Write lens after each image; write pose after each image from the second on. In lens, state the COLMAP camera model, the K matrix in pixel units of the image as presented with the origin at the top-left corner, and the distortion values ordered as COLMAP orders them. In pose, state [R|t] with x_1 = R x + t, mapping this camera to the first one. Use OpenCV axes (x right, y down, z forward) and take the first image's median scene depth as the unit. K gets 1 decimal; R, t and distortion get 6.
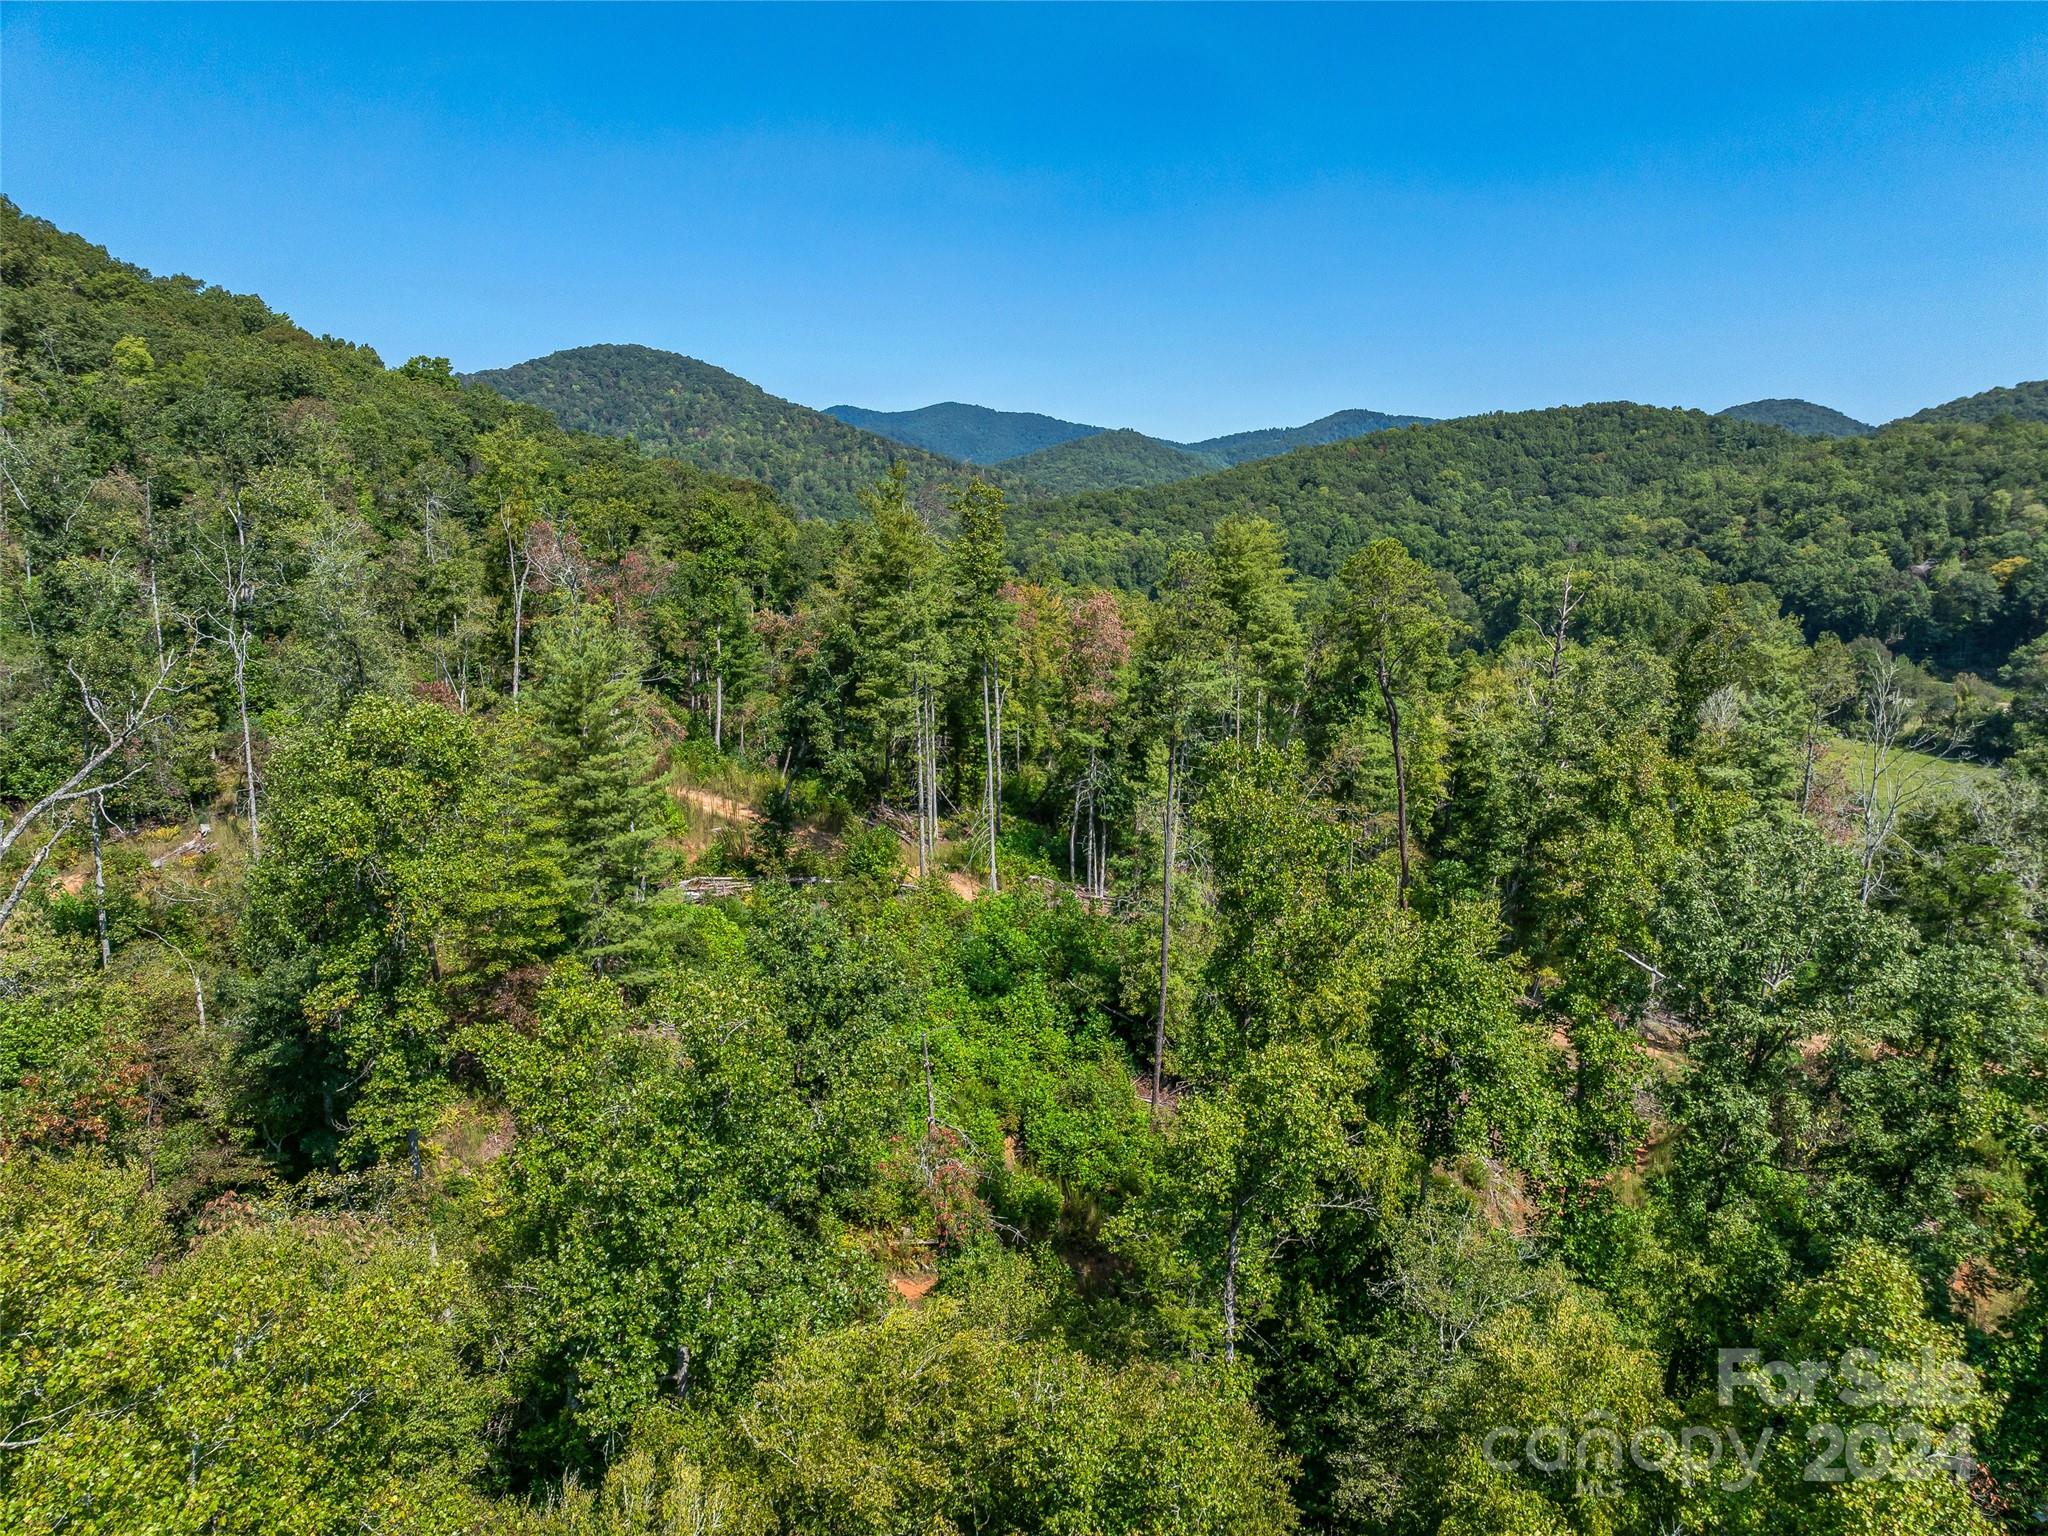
lens RADIAL K [[1455.1, 0, 1022.6], [0, 1455.1, 818.1], [0, 0, 1]] dist [-0.049836, 0.024899]
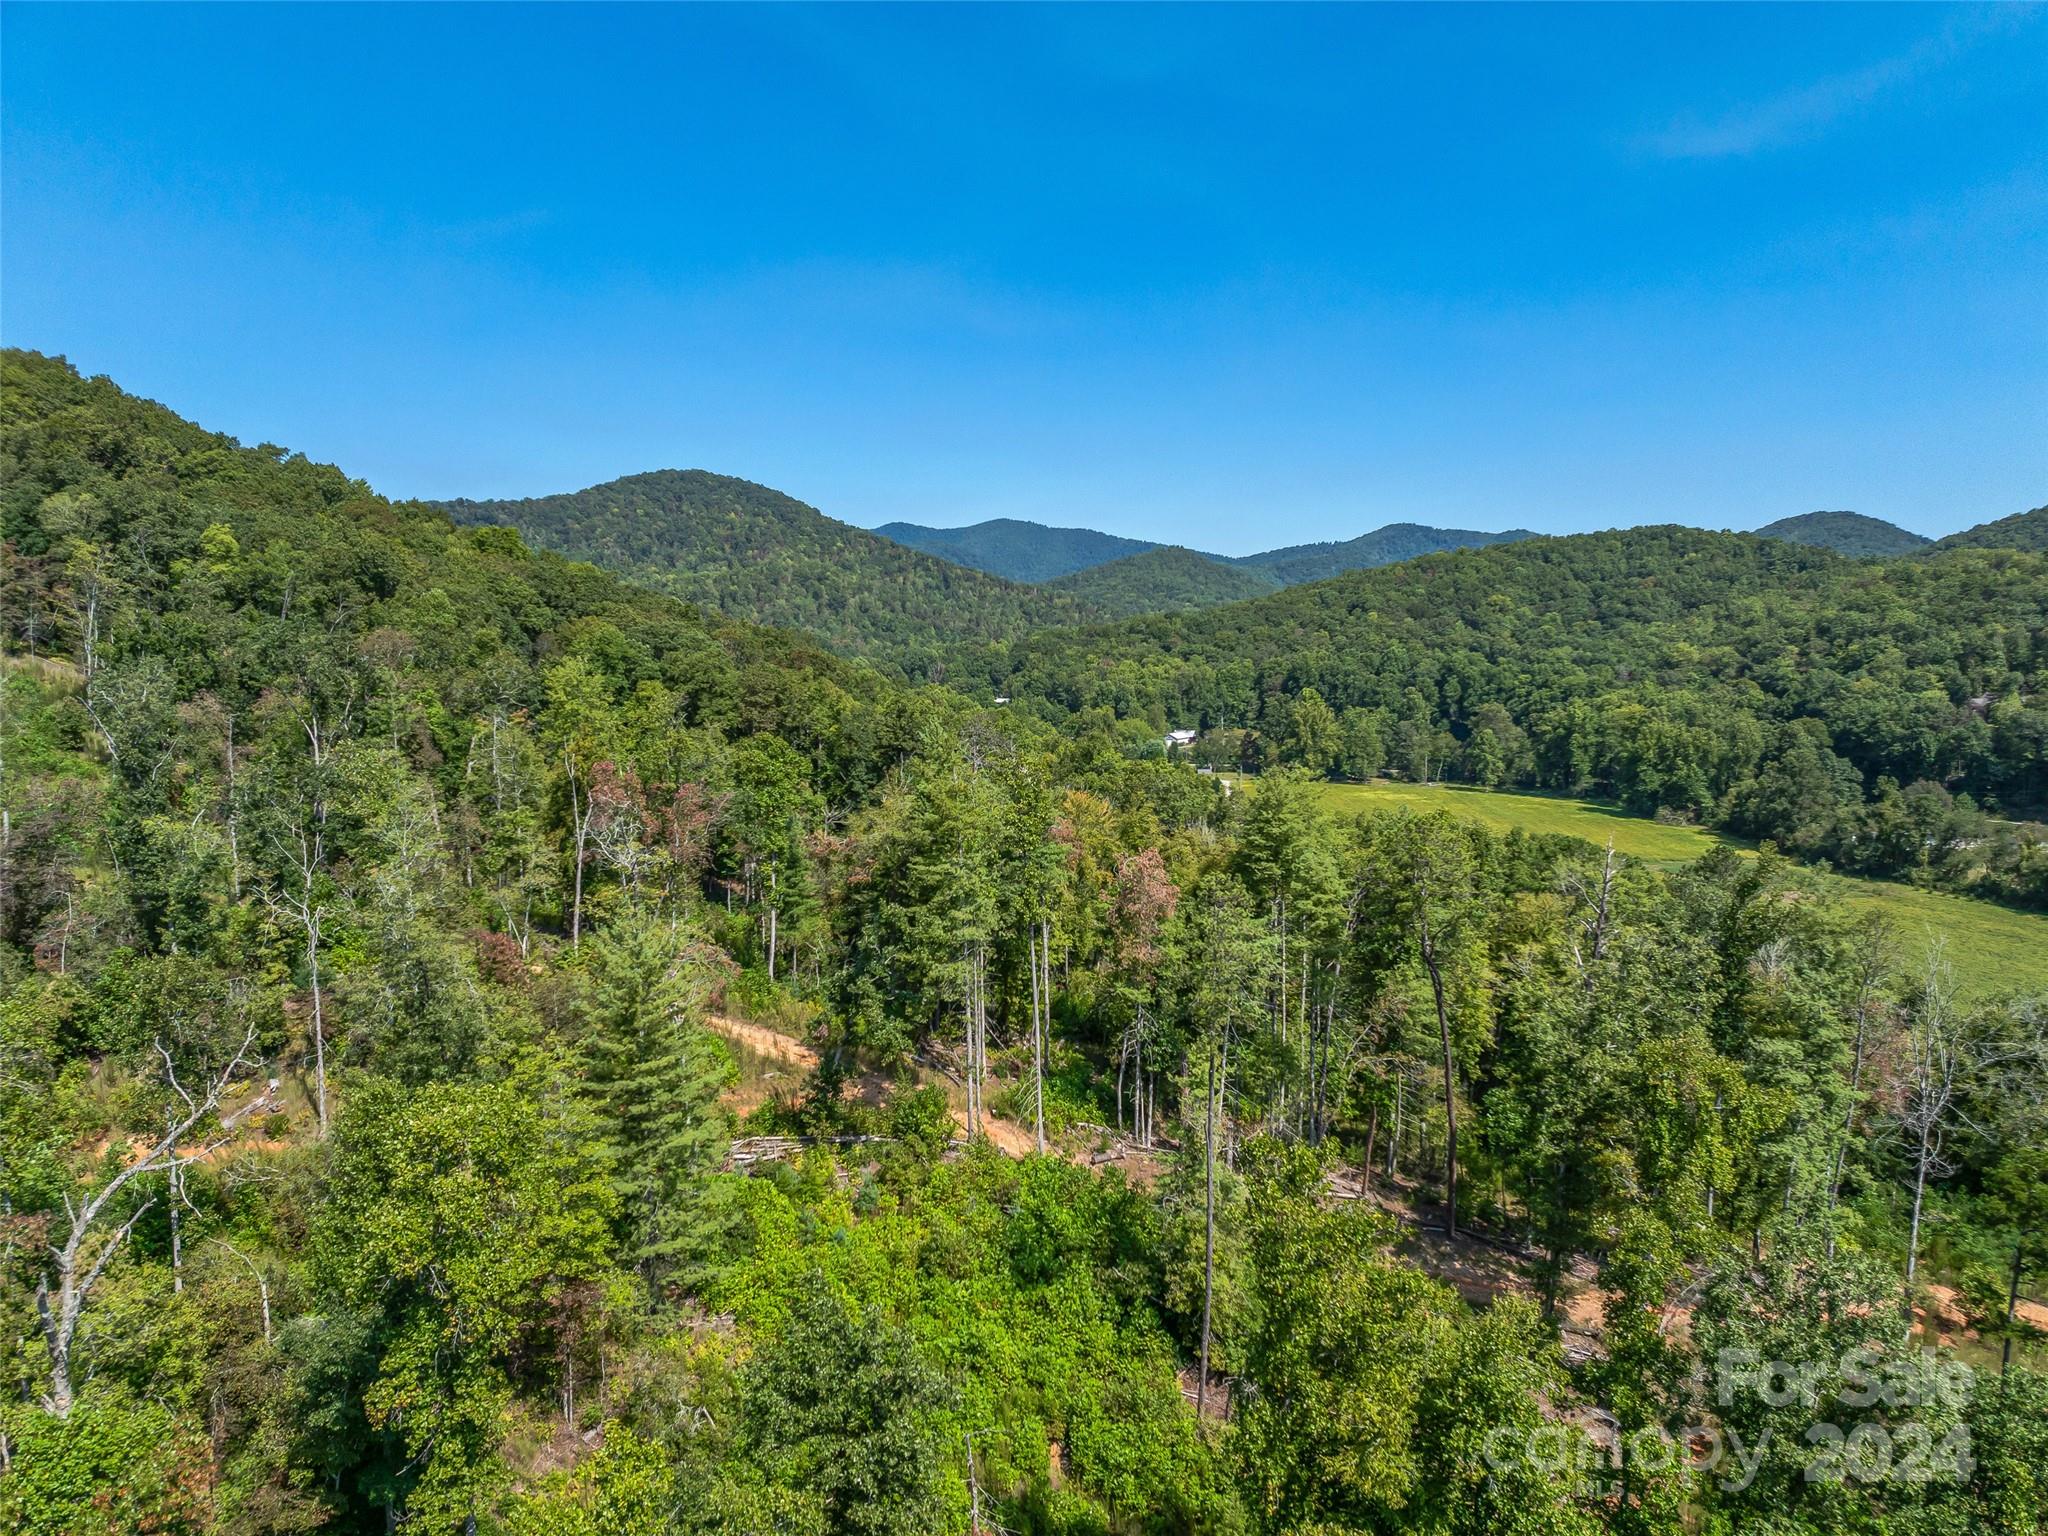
lens RADIAL K [[1455.1, 0, 1023.0], [0, 1455.1, 774.3], [0, 0, 1]] dist [-0.049836, 0.024899]
pose [[0.999289, -0.003745, -0.037515, 0.005545], [0.000983, 0.997304, -0.073370, -0.118406], [0.037688, 0.073281, 0.996599, -0.019000]]
